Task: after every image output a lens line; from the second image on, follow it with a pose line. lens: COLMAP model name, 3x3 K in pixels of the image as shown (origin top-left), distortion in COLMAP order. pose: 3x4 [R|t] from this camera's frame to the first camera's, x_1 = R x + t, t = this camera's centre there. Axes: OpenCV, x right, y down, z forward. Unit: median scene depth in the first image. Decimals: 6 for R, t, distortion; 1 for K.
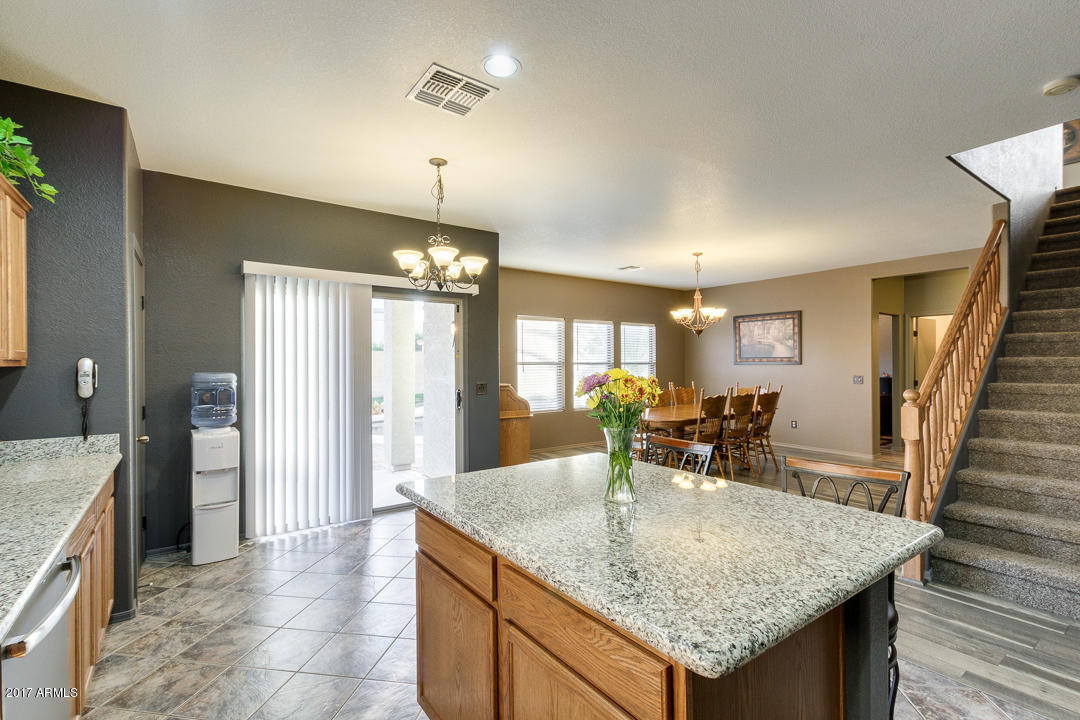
lens RADIAL K [[499.8, 0, 537.8], [0, 499.8, 357.9], [0, 0, 1]] dist [0.003079, 0.000104]
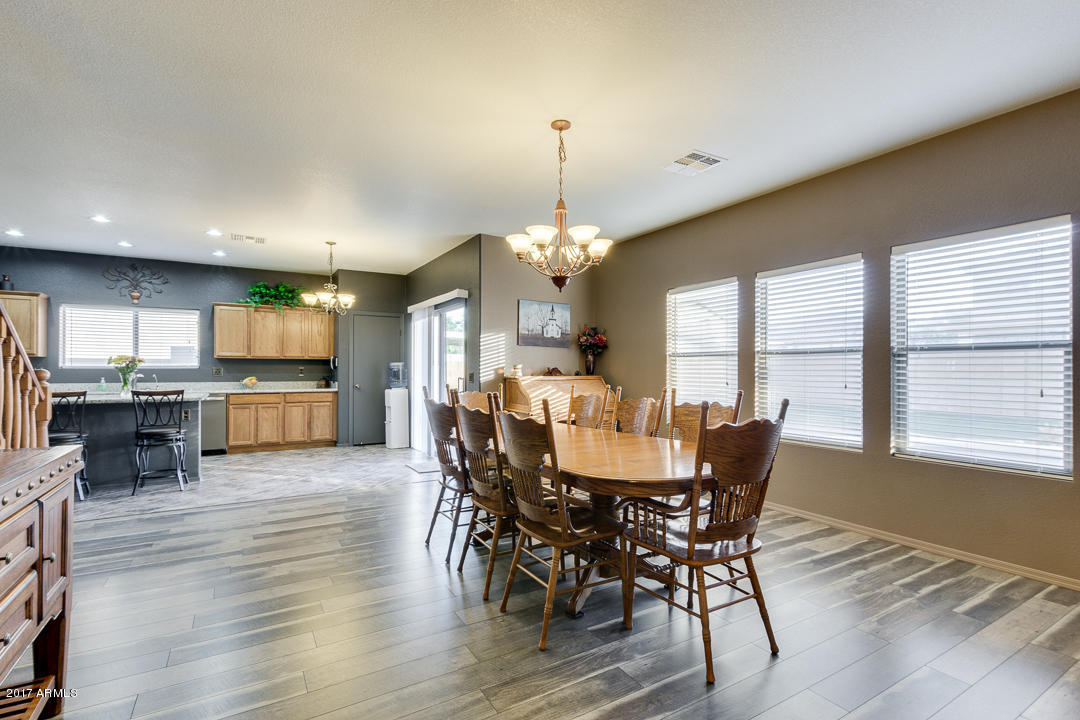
lens RADIAL K [[499.8, 0, 538.1], [0, 499.8, 366.8], [0, 0, 1]] dist [0.003079, 0.000104]
pose [[-0.086335, 0.001605, -0.996265, 0.668399], [0.004347, 0.999990, 0.001234, 0.024626], [0.996257, -0.004225, -0.086341, 0.822091]]
